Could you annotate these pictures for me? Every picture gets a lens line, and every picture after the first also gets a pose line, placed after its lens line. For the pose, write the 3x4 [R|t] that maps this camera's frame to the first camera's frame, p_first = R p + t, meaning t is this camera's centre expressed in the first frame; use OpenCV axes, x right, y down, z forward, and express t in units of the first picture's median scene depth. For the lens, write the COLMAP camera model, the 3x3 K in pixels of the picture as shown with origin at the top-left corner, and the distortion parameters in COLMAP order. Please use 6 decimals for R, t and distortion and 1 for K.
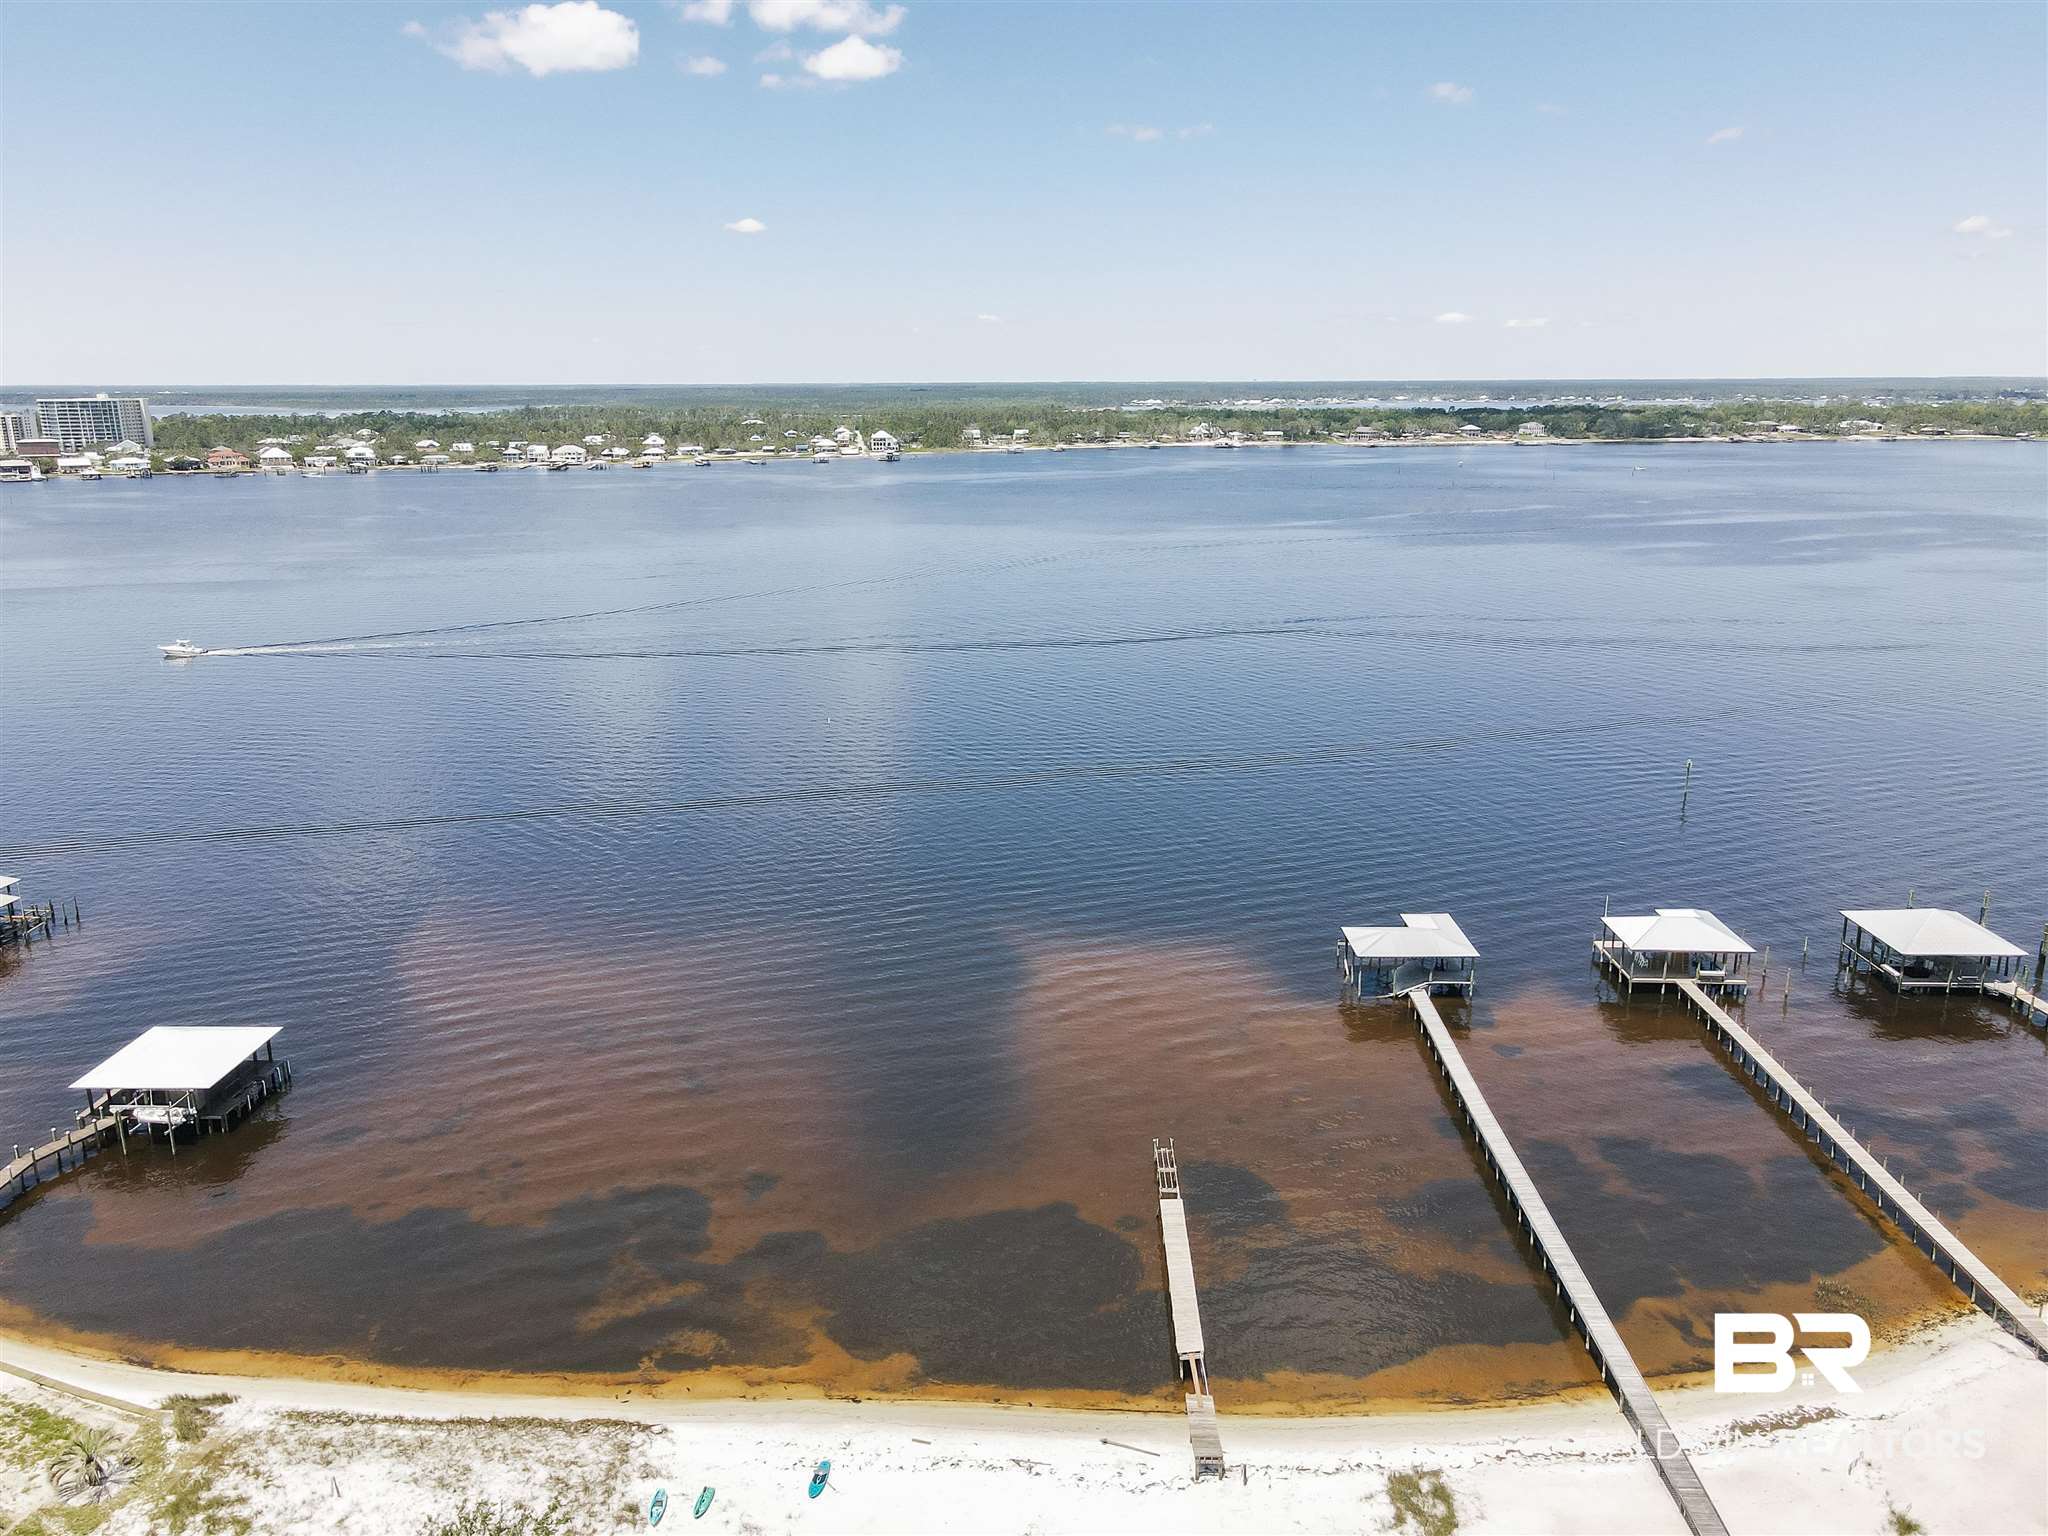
lens RADIAL K [[1501.4, 0, 1019.0], [0, 1501.4, 769.3], [0, 0, 1]] dist [0.000511, 0.029134]
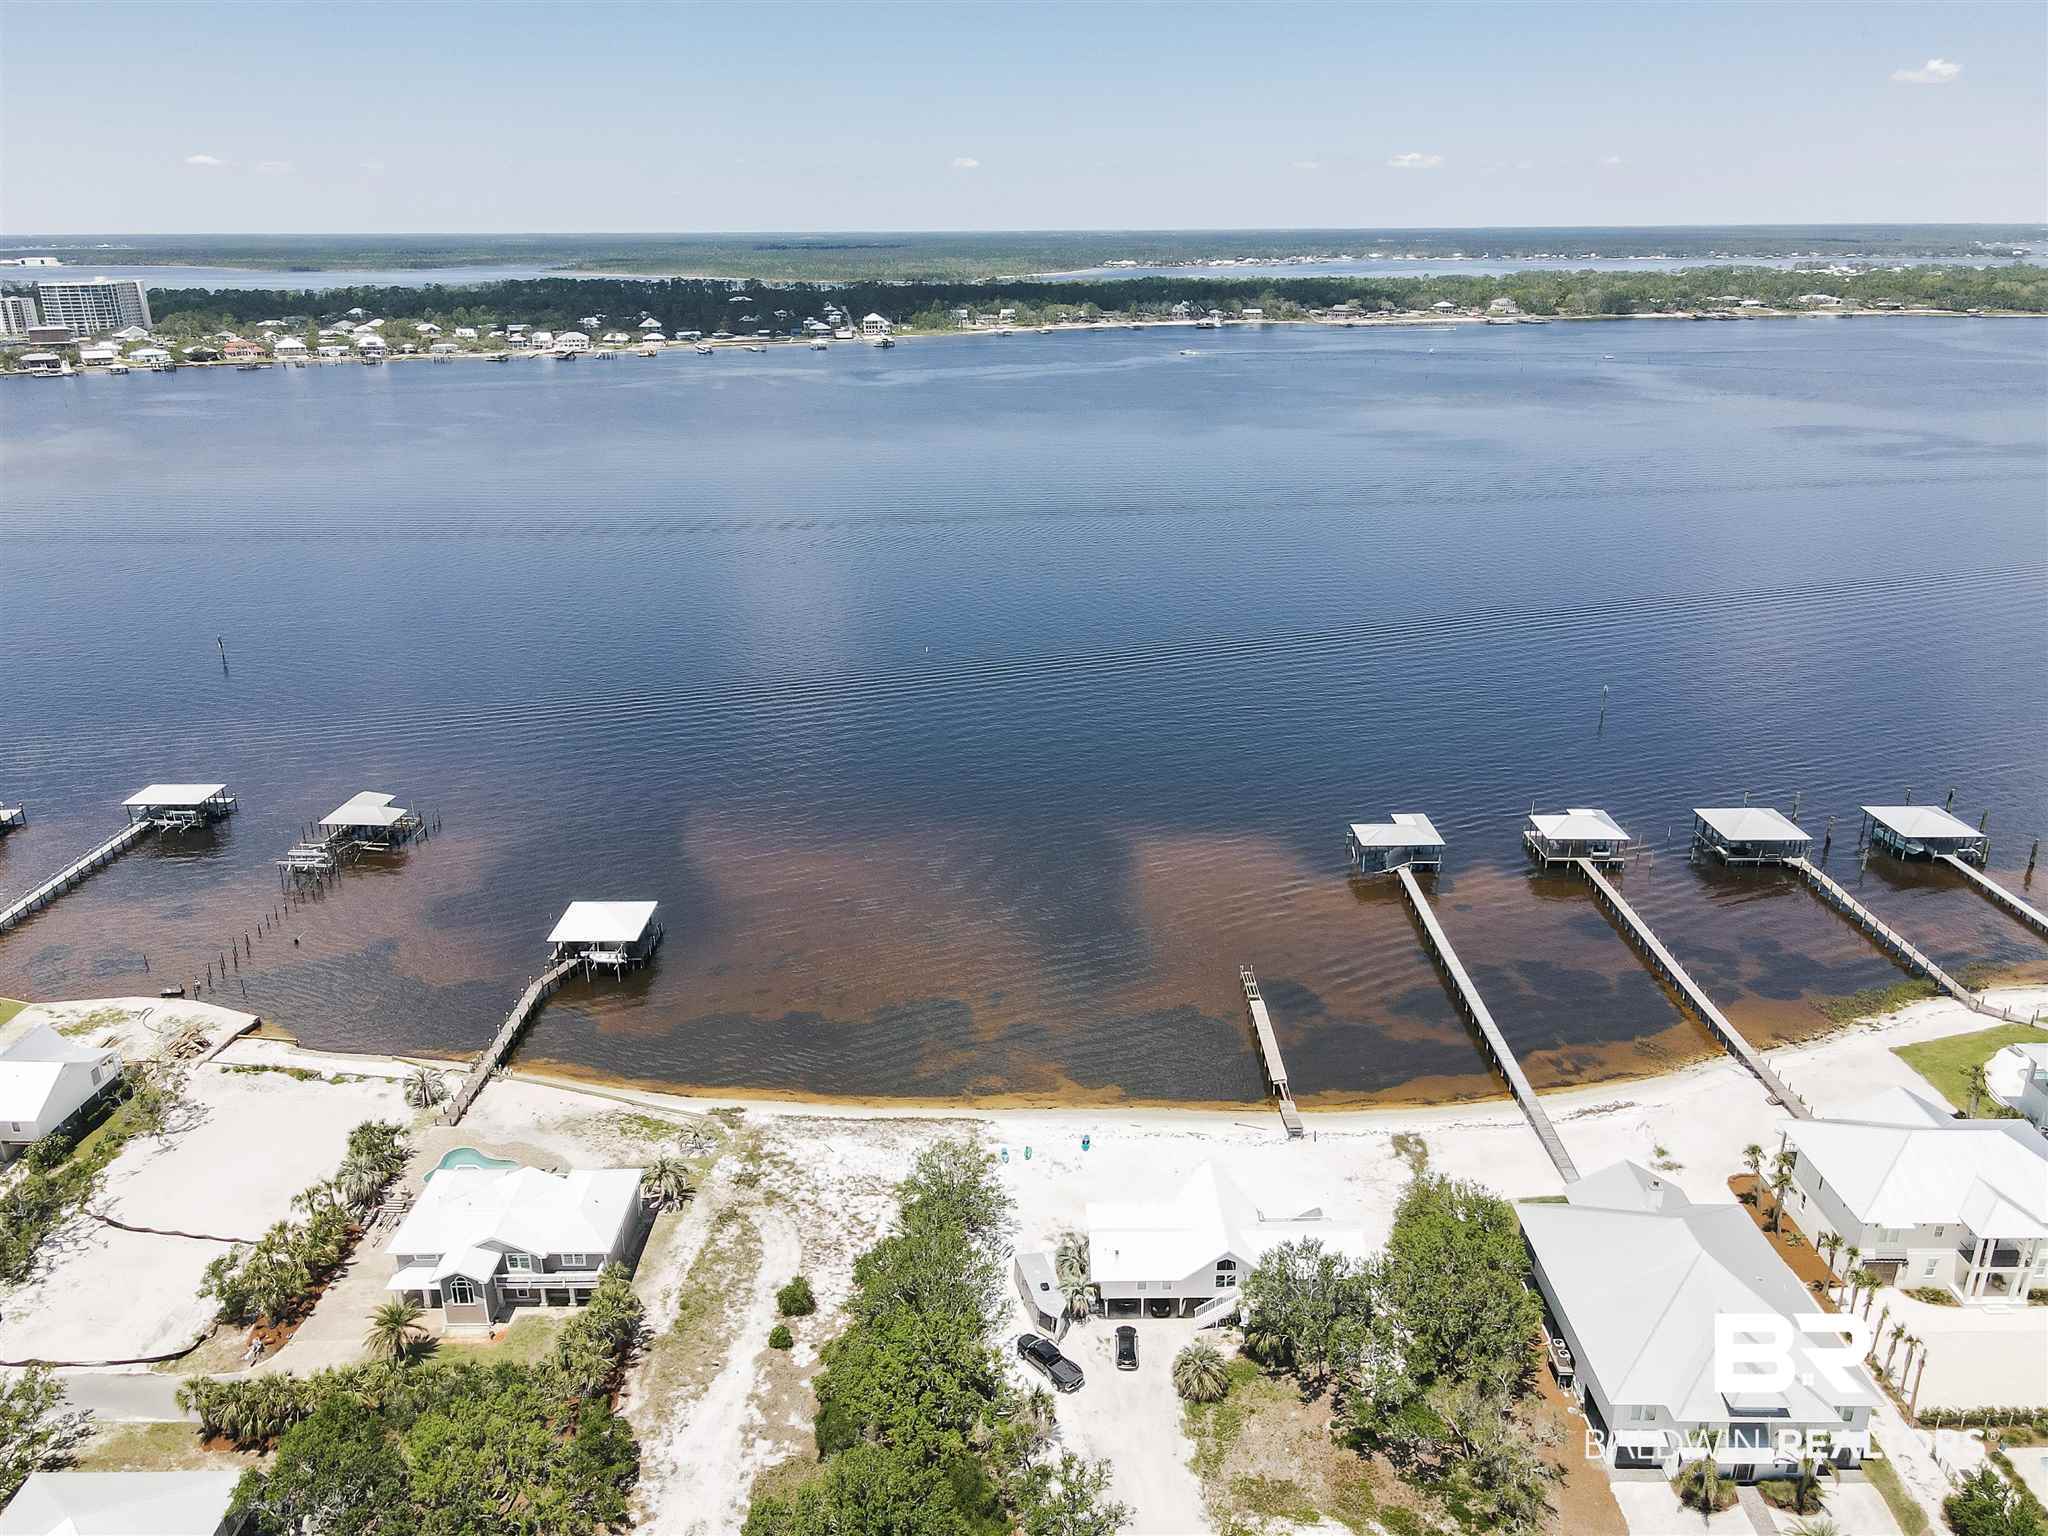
lens RADIAL K [[1501.4, 0, 1019.0], [0, 1501.4, 769.3], [0, 0, 1]] dist [0.000511, 0.029134]
pose [[0.999734, -0.009309, 0.021096, -0.148780], [0.007300, 0.995601, 0.093413, -0.094430], [-0.021872, -0.093234, 0.995404, -0.473383]]
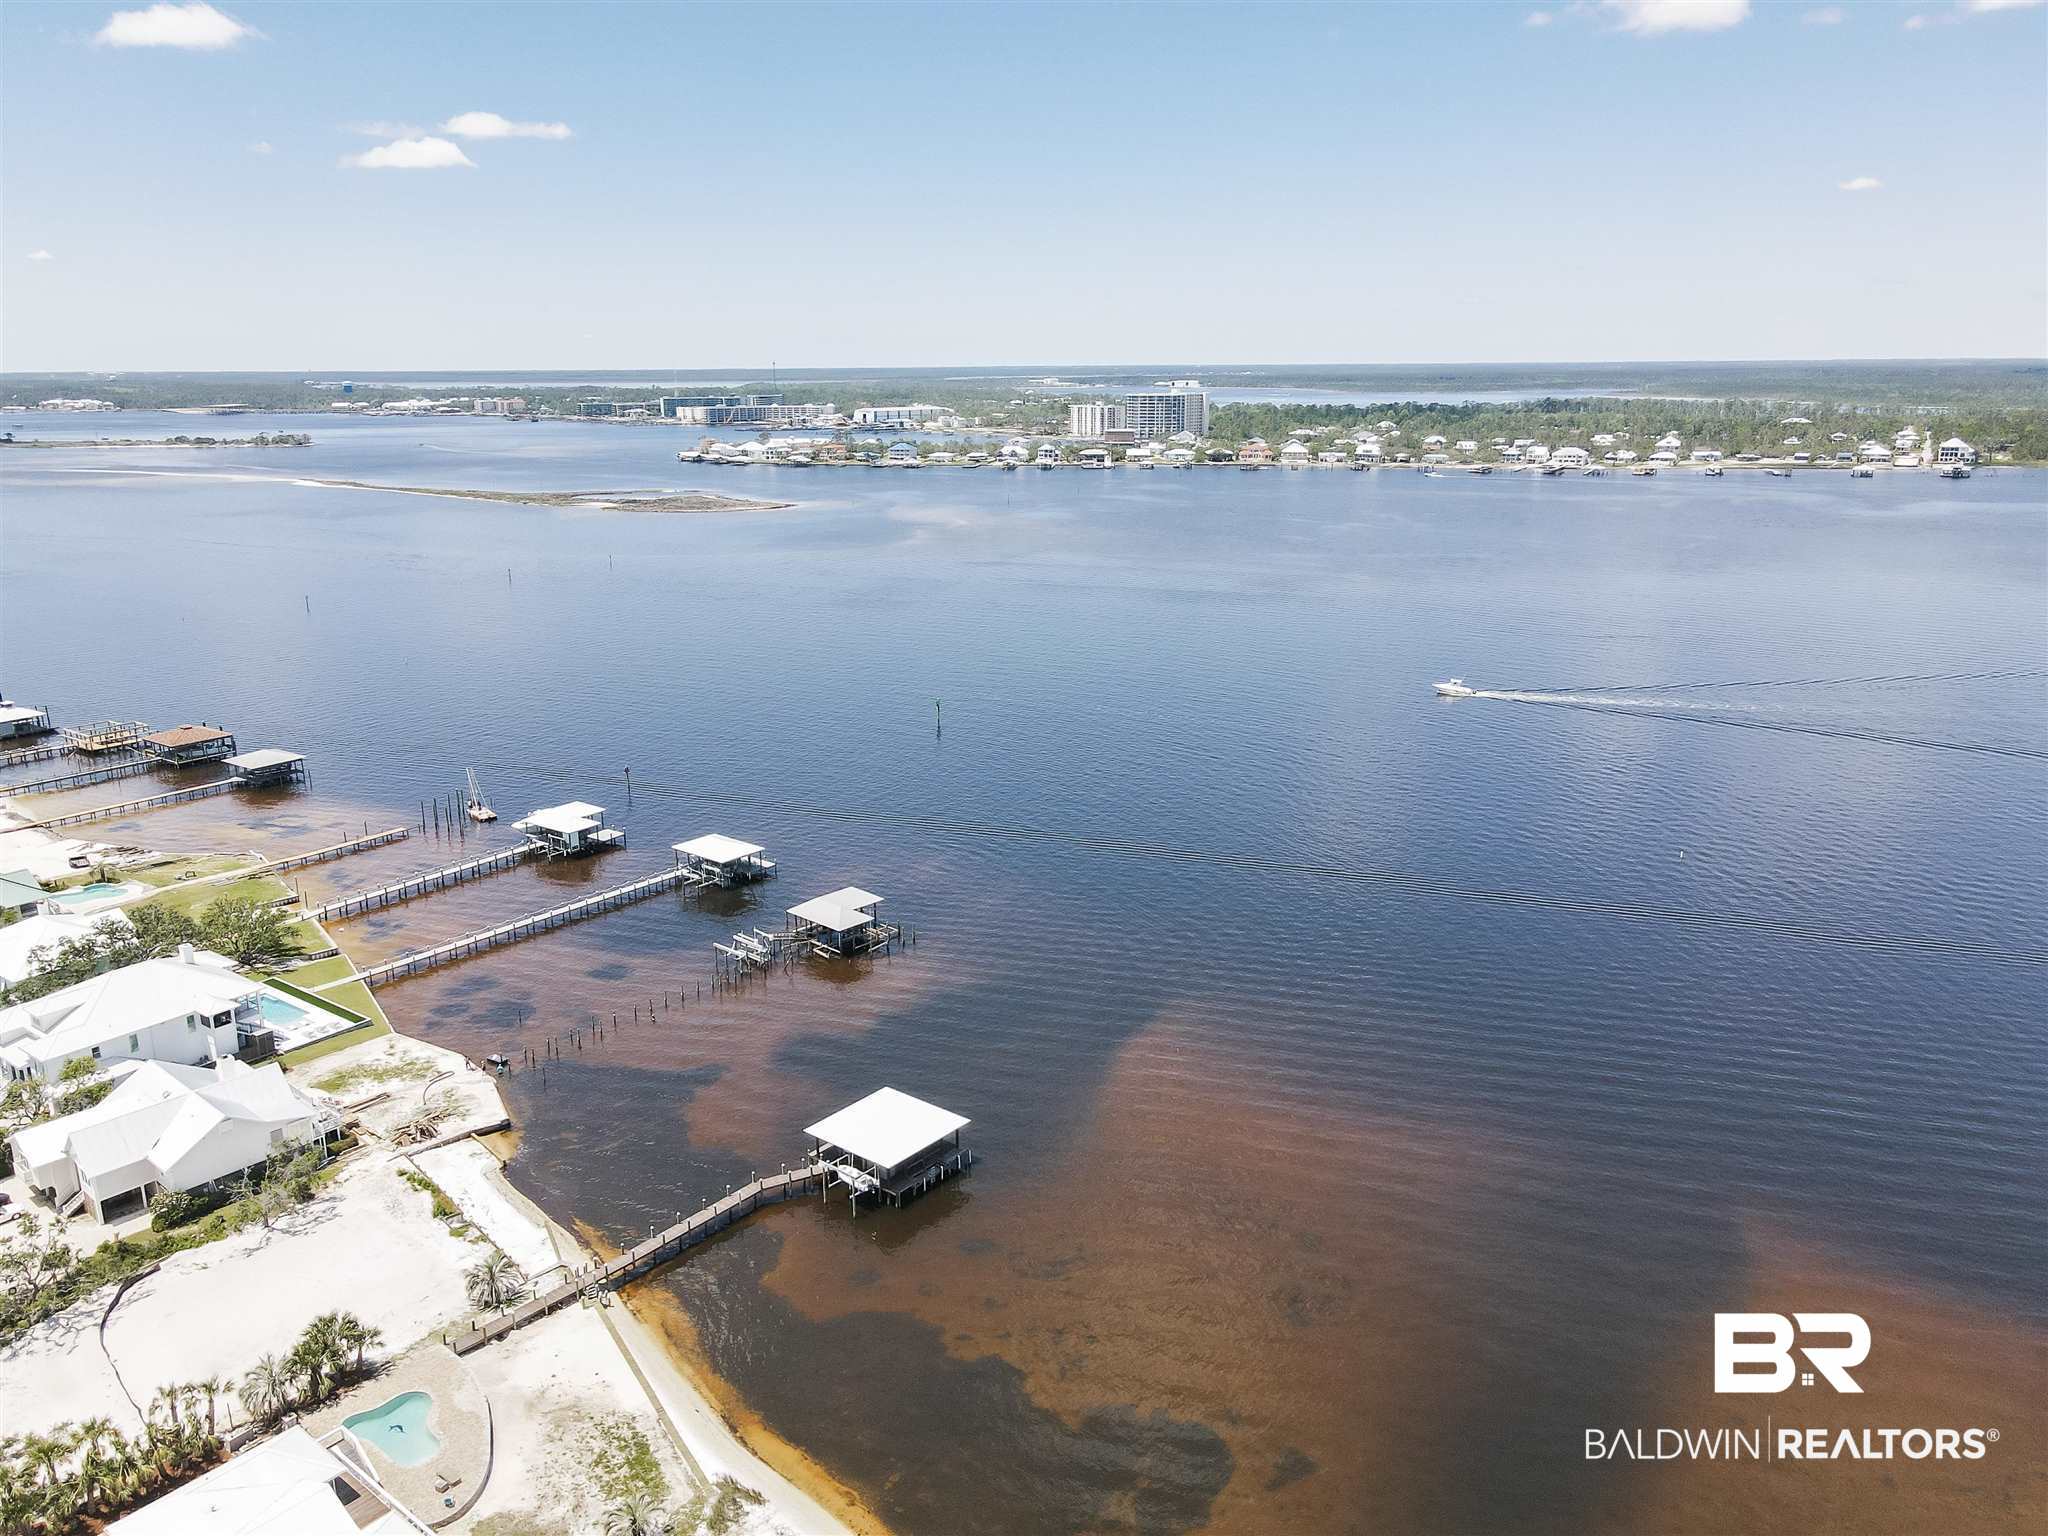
lens RADIAL K [[1501.4, 0, 1019.0], [0, 1501.4, 769.3], [0, 0, 1]] dist [0.000511, 0.029134]
pose [[0.795403, 0.158879, -0.584886, 0.140674], [-0.150190, 0.986599, 0.063752, -0.152878], [0.587177, 0.037136, 0.808606, 0.107169]]
